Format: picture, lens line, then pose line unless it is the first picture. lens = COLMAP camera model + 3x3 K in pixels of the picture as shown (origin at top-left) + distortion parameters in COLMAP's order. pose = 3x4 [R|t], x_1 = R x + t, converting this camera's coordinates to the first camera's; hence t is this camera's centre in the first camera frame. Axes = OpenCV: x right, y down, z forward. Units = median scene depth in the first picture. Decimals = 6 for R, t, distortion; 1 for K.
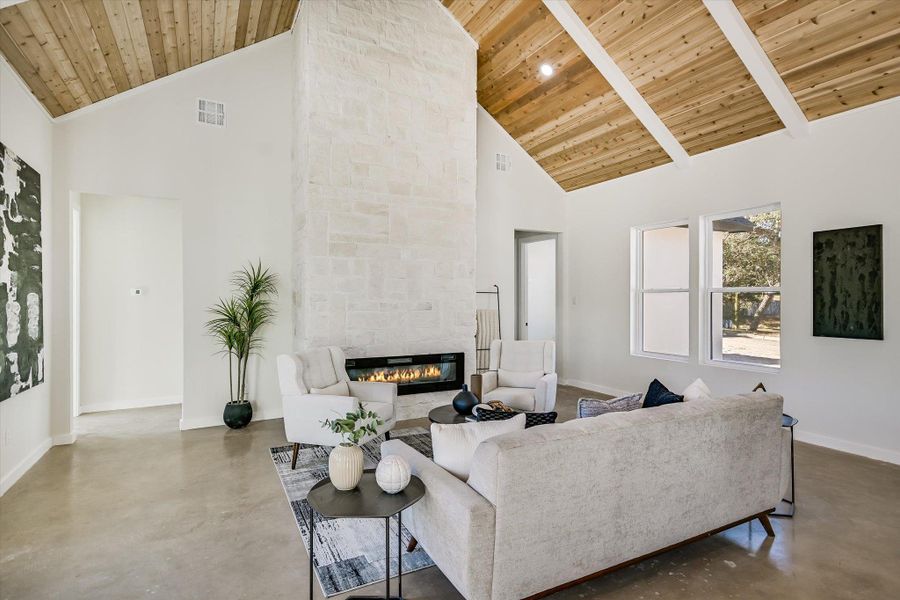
lens RADIAL K [[461.0, 0, 450.0], [0, 461.0, 300.0], [0, 0, 1]] dist [0.001907, 0.000360]
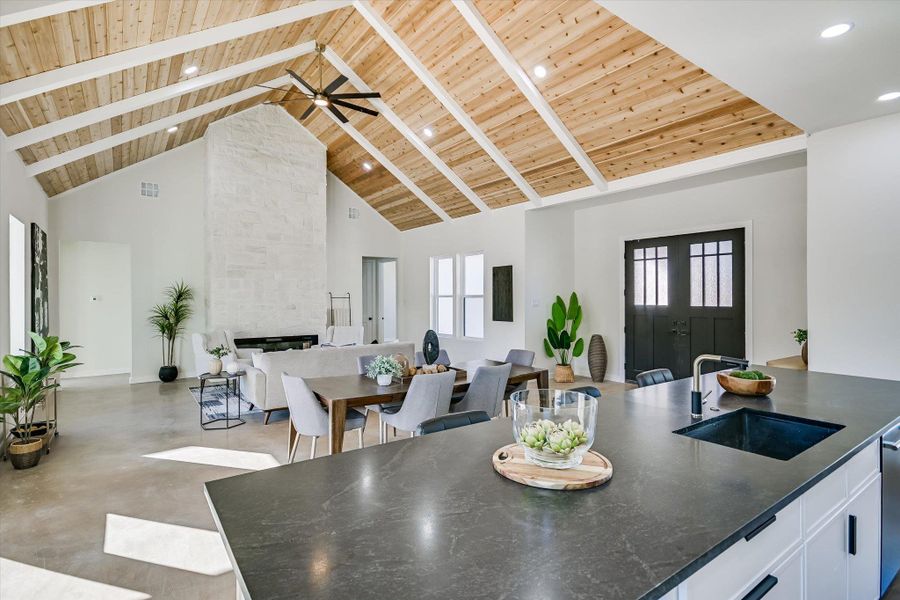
lens RADIAL K [[442.0, 0, 453.2], [0, 442.0, 295.5], [0, 0, 1]] dist [0.012942, -0.001080]
pose [[0.988715, -0.004704, 0.149734, 0.307715], [0.005889, 0.999955, -0.007467, -0.013360], [-0.149692, 0.008265, 0.988698, -0.717667]]
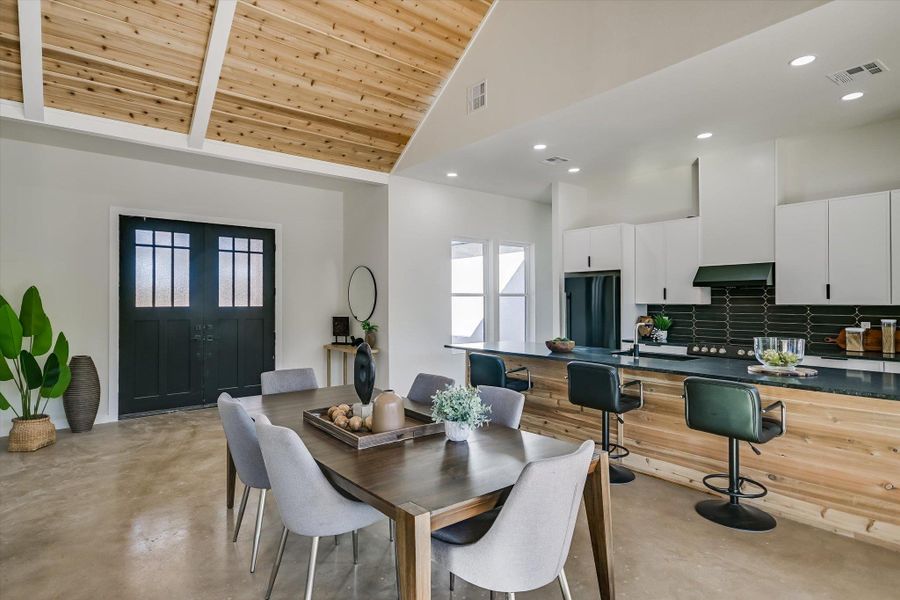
lens RADIAL K [[474.9, 0, 450.0], [0, 474.9, 300.0], [0, 0, 1]] dist [0.023371, -0.000615]
pose [[-0.189043, 0.002082, 0.981967, -0.135685], [0.007709, 0.999970, -0.000636, 0.000492], [-0.981939, 0.007450, -0.189053, 0.120927]]
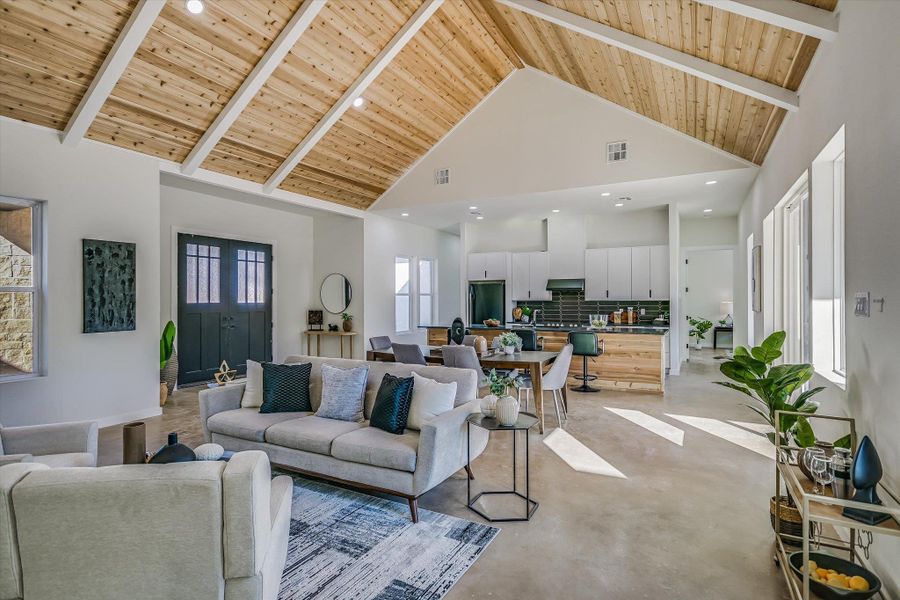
lens RADIAL K [[457.9, 0, 446.7], [0, 457.9, 297.8], [0, 0, 1]] dist [0.024916, -0.015910]
pose [[-0.552162, 0.002598, 0.833732, -0.515814], [0.006332, 0.999979, 0.001077, -0.001381], [-0.833712, 0.005874, -0.552168, 0.751771]]
